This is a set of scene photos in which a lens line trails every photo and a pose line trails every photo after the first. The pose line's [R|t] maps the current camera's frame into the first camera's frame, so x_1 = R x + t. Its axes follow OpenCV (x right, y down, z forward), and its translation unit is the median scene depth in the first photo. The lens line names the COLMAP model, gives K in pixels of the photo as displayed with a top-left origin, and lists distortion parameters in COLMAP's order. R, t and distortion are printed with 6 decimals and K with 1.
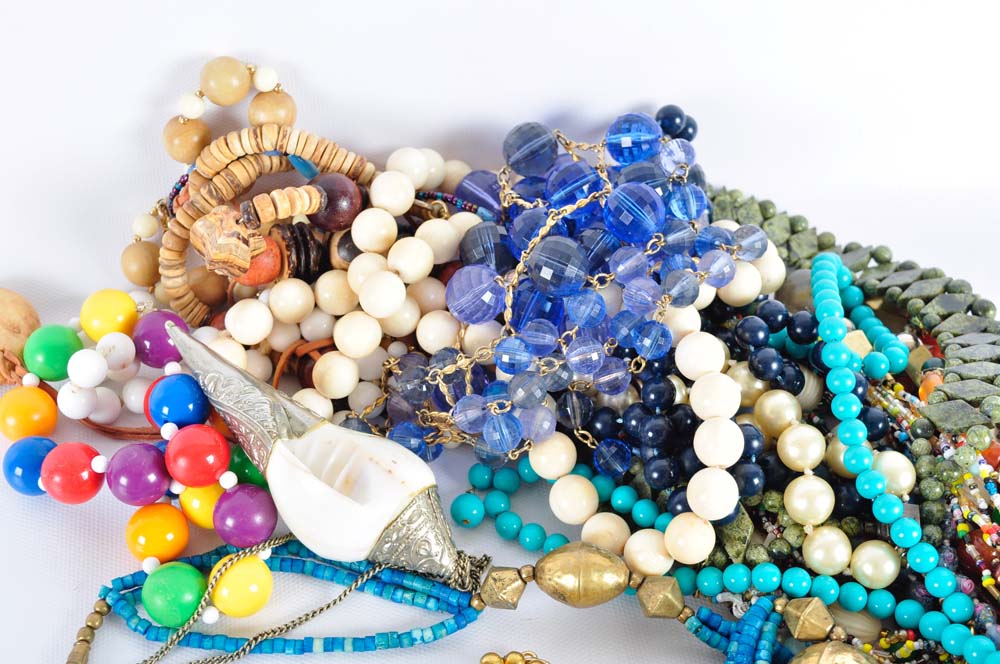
lens RADIAL K [[1473.6, 0, 500.7], [0, 1473.6, 331.8], [0, 0, 1]] dist [-0.050472, 0.000000]
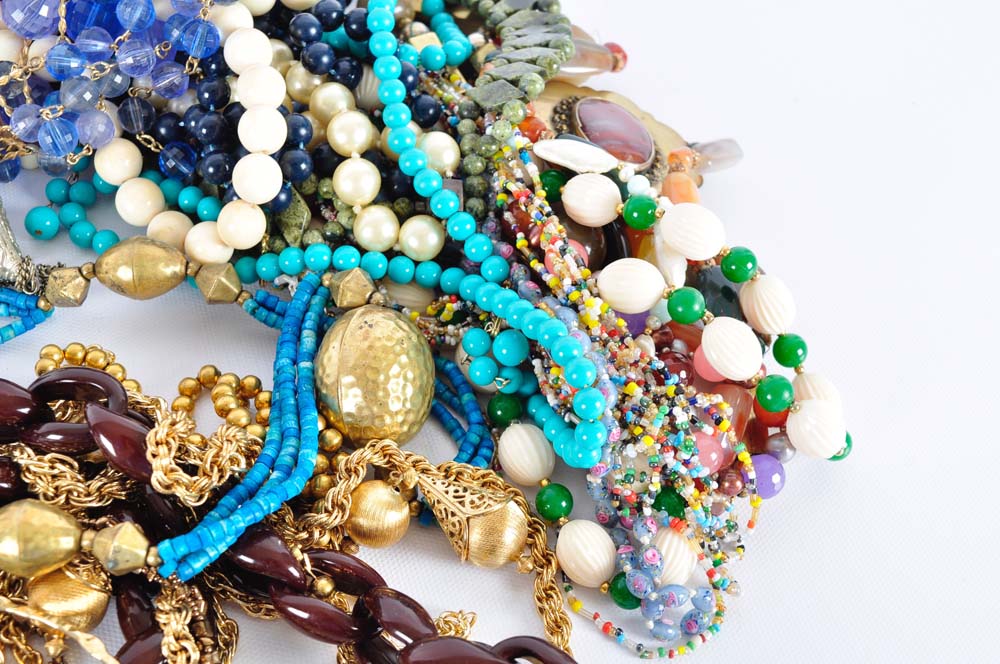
lens RADIAL K [[1473.6, 0, 499.6], [0, 1473.6, 332.4], [0, 0, 1]] dist [-0.050472, 0.000000]
pose [[0.991008, -0.073042, 0.112103, 0.181544], [0.060476, 0.991904, 0.111668, 0.107752], [-0.119352, -0.103884, 0.987402, -0.052248]]
